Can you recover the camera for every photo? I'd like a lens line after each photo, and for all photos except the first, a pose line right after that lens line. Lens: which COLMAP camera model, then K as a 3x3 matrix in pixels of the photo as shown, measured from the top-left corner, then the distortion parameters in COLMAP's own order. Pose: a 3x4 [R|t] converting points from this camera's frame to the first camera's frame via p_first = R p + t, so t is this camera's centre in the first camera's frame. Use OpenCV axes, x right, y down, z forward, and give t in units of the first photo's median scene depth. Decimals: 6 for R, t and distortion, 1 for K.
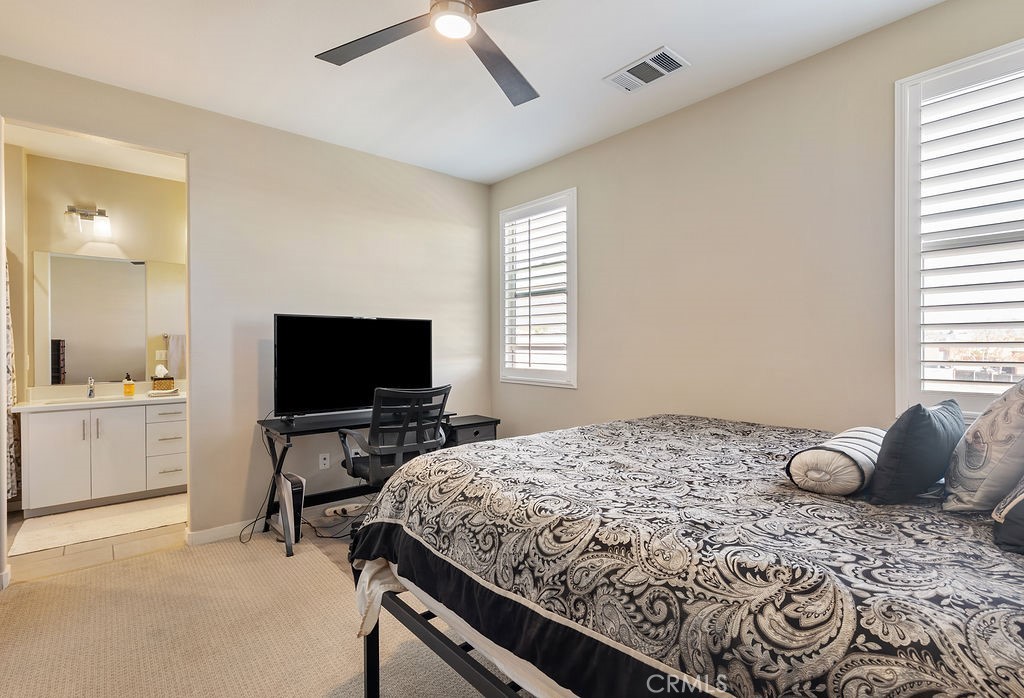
lens RADIAL K [[497.8, 0, 510.2], [0, 497.8, 348.0], [0, 0, 1]] dist [0.017723, 0.000245]
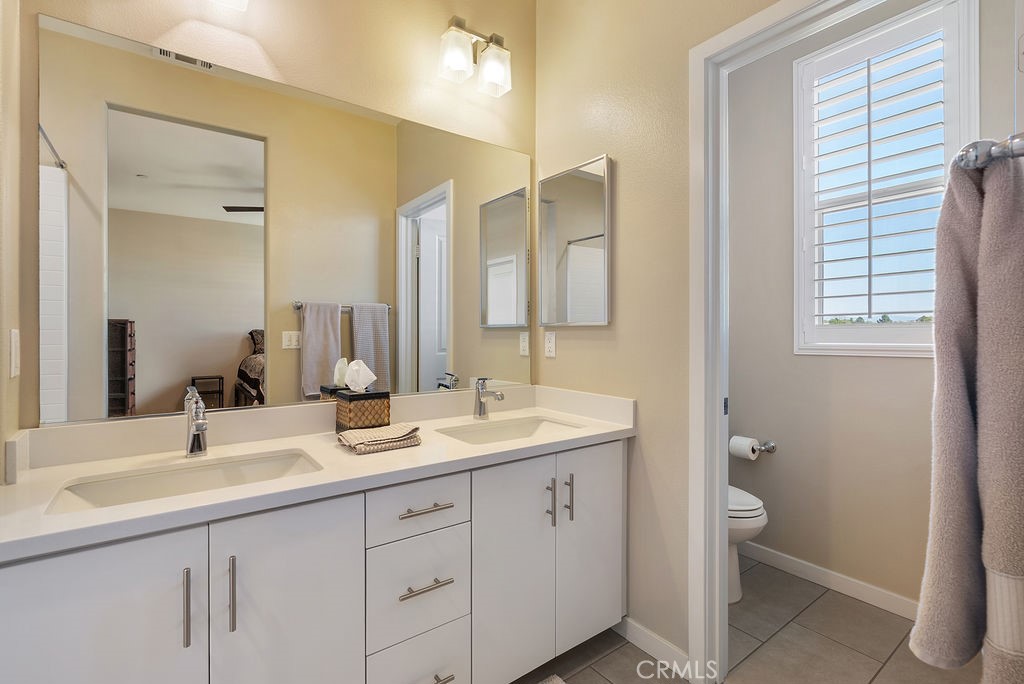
lens RADIAL K [[477.1, 0, 514.5], [0, 477.1, 337.9], [0, 0, 1]] dist [-0.007989, 0.003254]
pose [[0.998579, 0.000795, -0.053294, -0.455016], [-0.000749, 0.999999, 0.000883, 0.013138], [0.053295, -0.000842, 0.998578, 0.523248]]
